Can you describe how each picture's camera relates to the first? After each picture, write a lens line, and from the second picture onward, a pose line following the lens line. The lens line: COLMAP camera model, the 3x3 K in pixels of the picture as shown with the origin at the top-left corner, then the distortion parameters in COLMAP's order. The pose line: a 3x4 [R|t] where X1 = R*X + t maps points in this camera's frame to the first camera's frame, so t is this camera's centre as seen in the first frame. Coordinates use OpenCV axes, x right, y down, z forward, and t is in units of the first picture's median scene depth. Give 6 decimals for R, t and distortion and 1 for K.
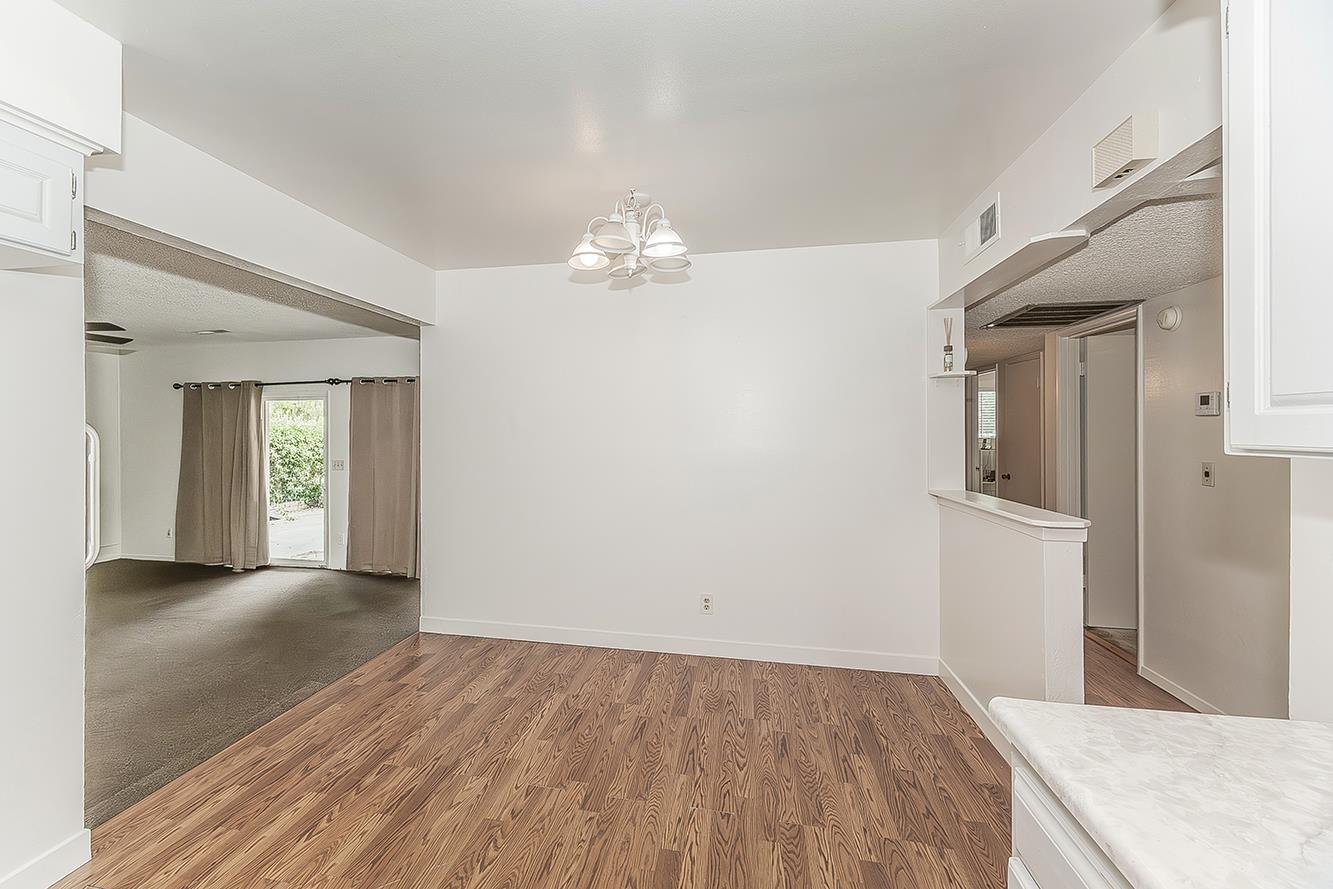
lens RADIAL K [[555.3, 0, 629.6], [0, 555.3, 426.4], [0, 0, 1]] dist [0.002733, 0.000231]
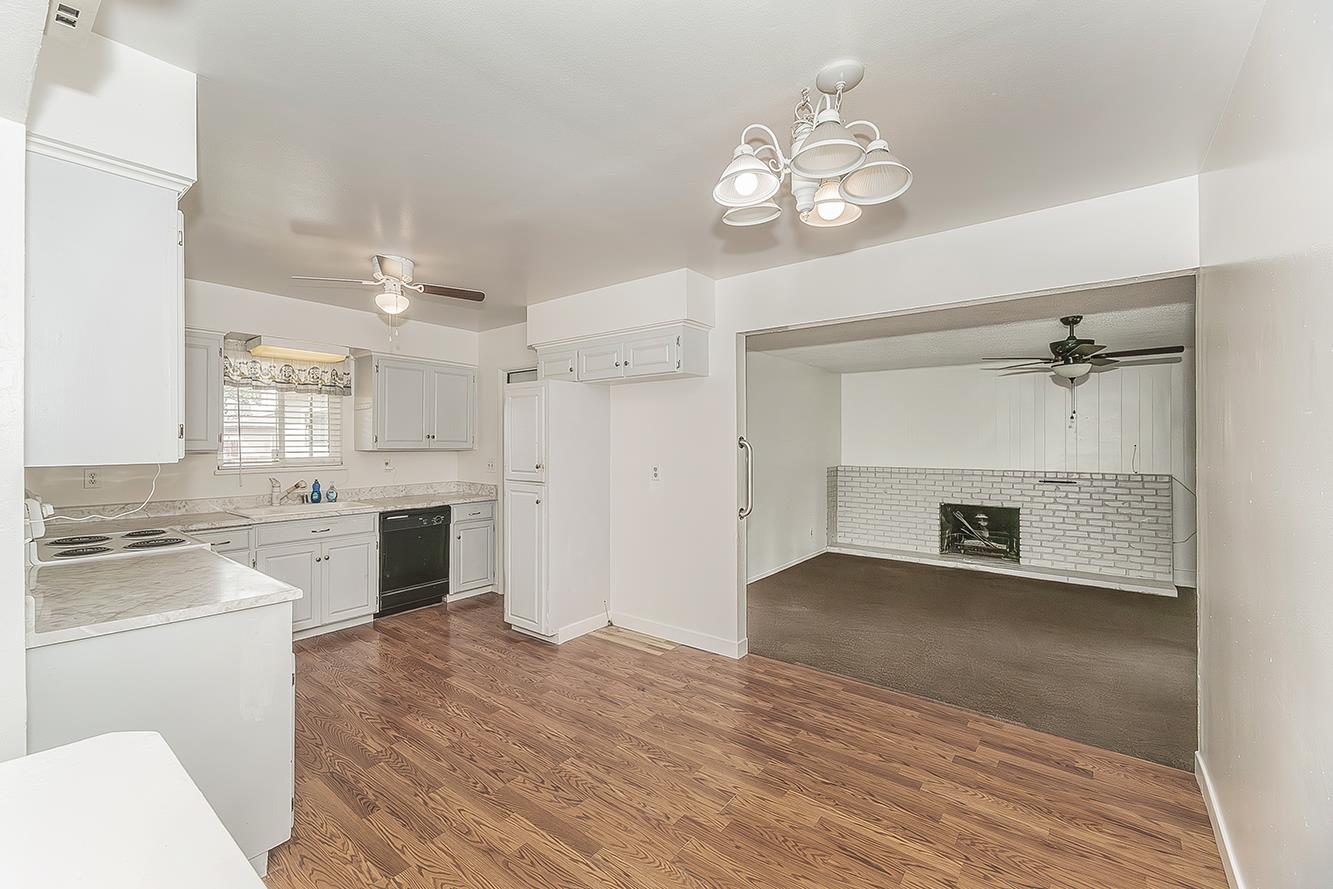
lens RADIAL K [[556.9, 0, 619.1], [0, 556.9, 441.6], [0, 0, 1]] dist [0.003135, 0.000288]
pose [[-0.478446, -0.000340, -0.878117, 0.617196], [0.009054, 0.999945, -0.005320, 0.000619], [0.878070, -0.010496, -0.478417, 0.982569]]
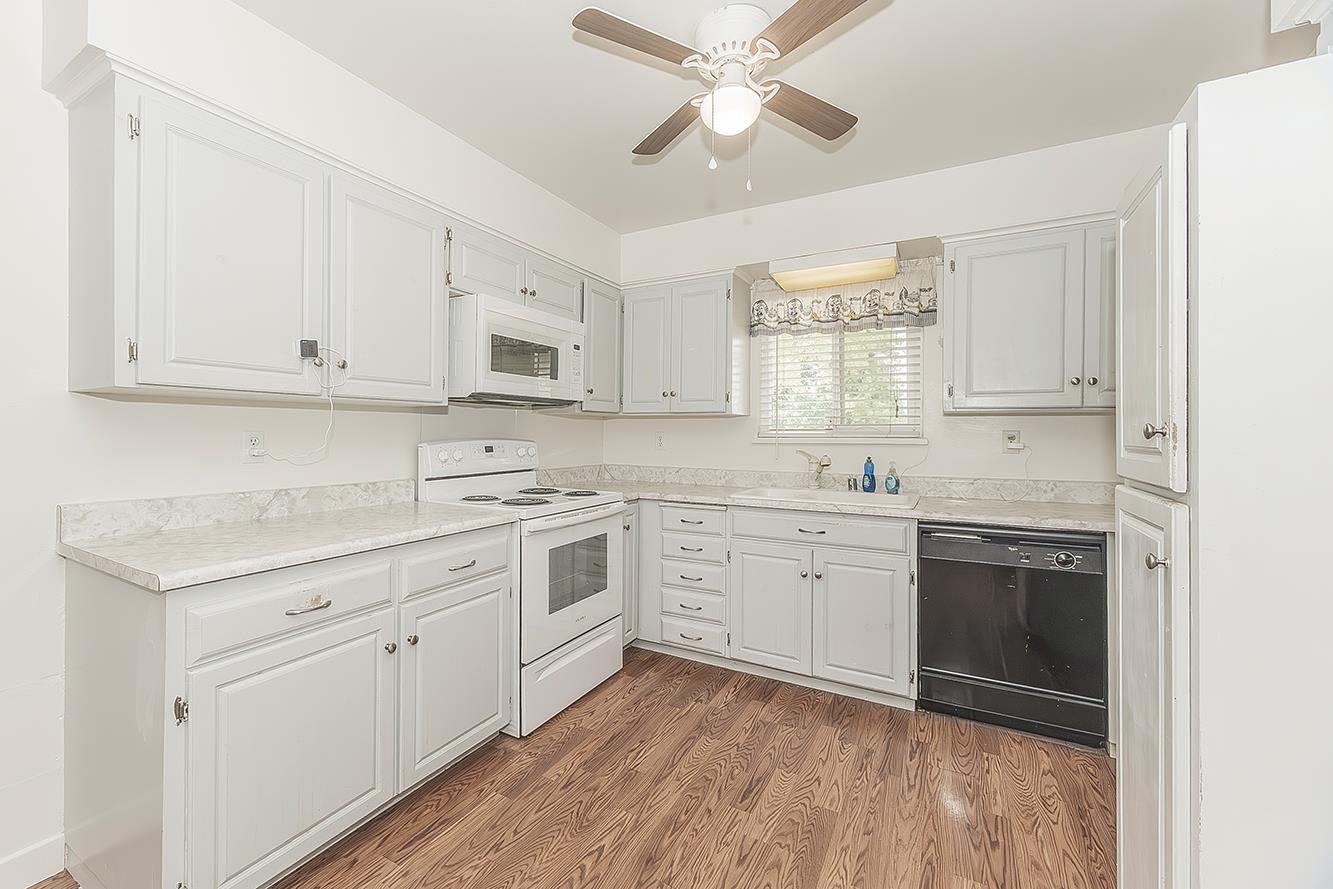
lens RADIAL K [[558.0, 0, 620.3], [0, 558.0, 431.2], [0, 0, 1]] dist [0.000374, 0.000108]
pose [[-0.945224, -0.003053, 0.326408, -0.248481], [-0.007372, 0.999901, -0.011996, 0.058192], [-0.326339, -0.013745, -0.945153, 0.628726]]
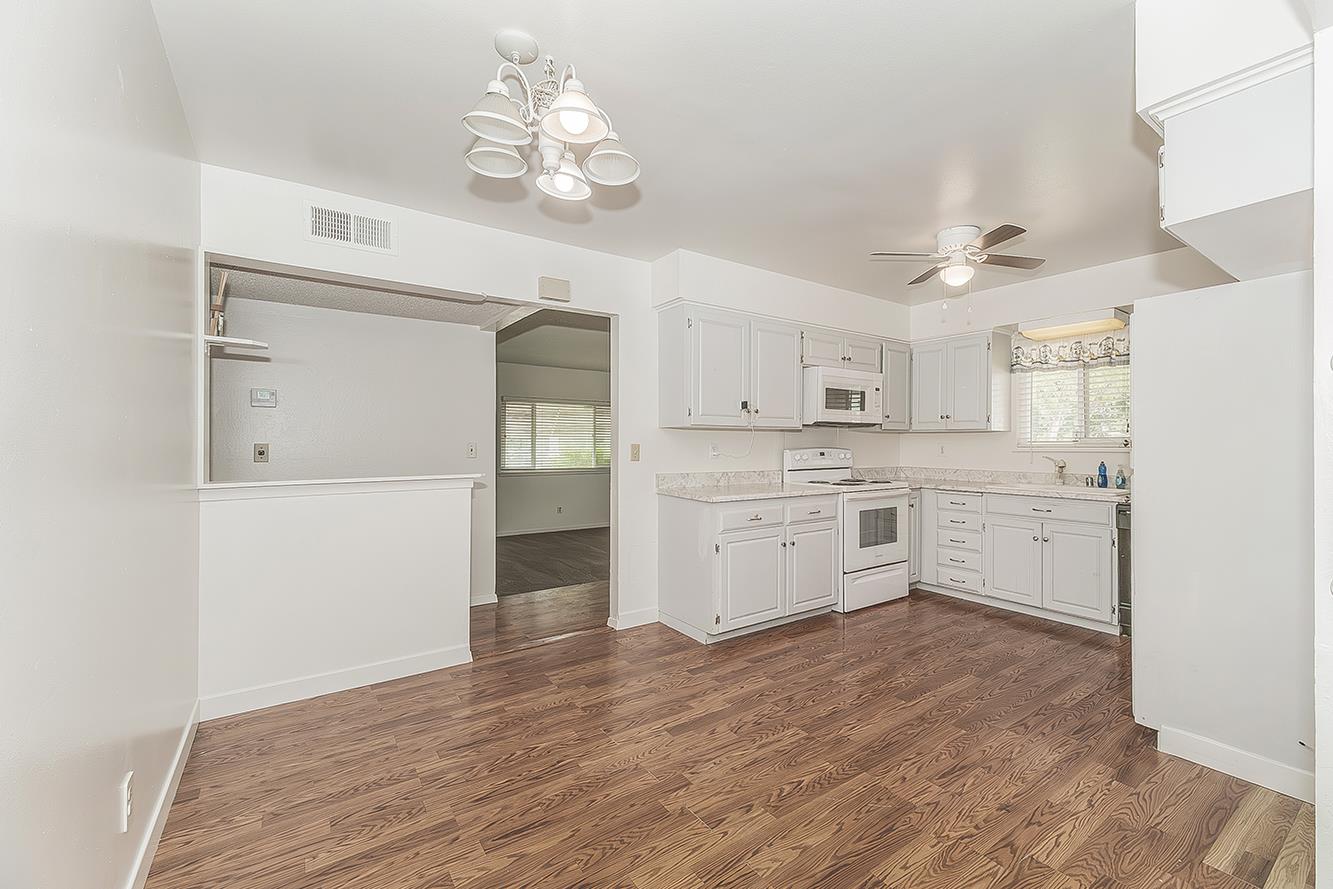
lens RADIAL K [[560.3, 0, 702.9], [0, 560.3, 441.3], [0, 0, 1]] dist [-0.000683, 0.000081]
pose [[-0.744281, 0.000227, 0.667867, -0.541900], [-0.008805, 0.999910, -0.010152, 0.062323], [-0.667809, -0.013437, -0.744212, 1.223349]]
